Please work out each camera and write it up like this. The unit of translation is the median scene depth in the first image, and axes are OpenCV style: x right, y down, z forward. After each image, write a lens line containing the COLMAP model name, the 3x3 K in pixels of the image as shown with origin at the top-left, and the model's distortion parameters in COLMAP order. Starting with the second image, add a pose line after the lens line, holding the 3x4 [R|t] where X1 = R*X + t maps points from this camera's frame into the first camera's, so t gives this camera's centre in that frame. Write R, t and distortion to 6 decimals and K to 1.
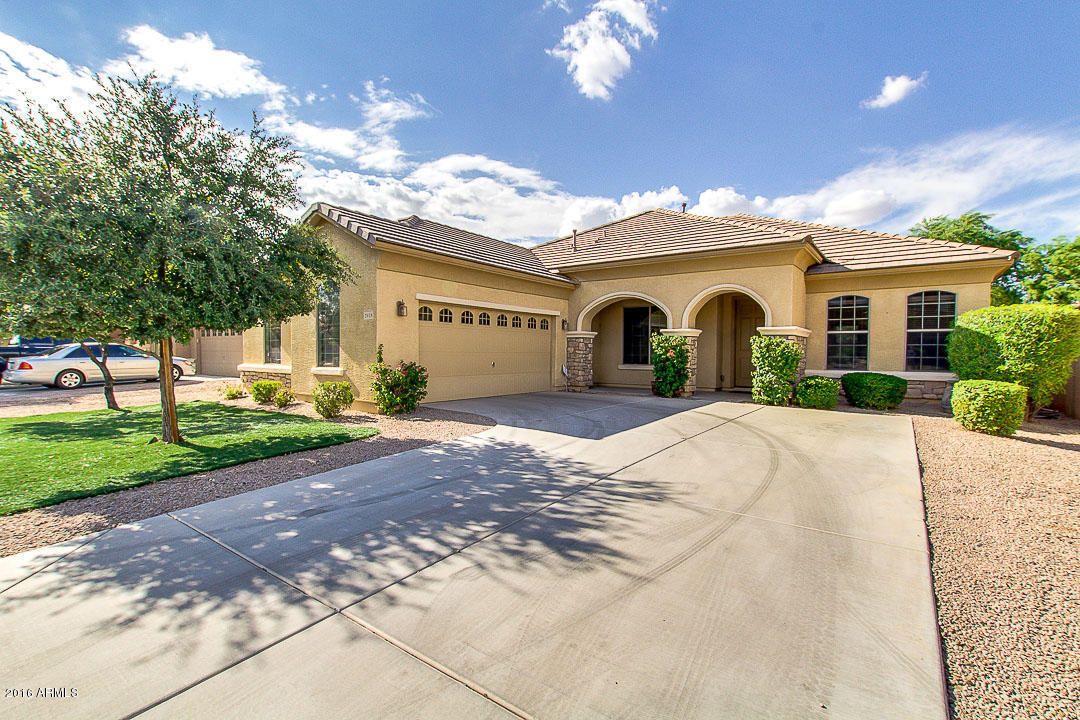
lens RADIAL K [[506.1, 0, 538.0], [0, 506.1, 365.0], [0, 0, 1]] dist [0.002784, -0.000461]
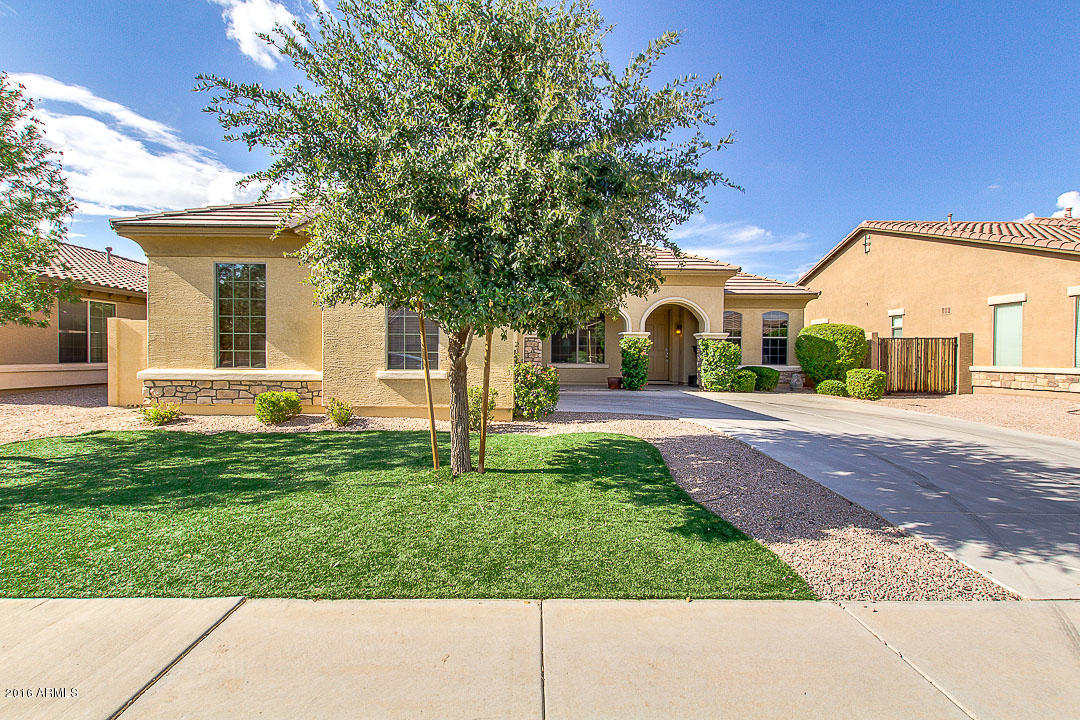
lens RADIAL K [[506.1, 0, 538.0], [0, 506.1, 365.0], [0, 0, 1]] dist [0.002784, -0.000461]
pose [[0.801522, -0.014621, 0.597787, -0.531768], [0.014883, 0.999879, 0.004500, -0.002488], [-0.597781, 0.005290, 0.801642, 0.172074]]
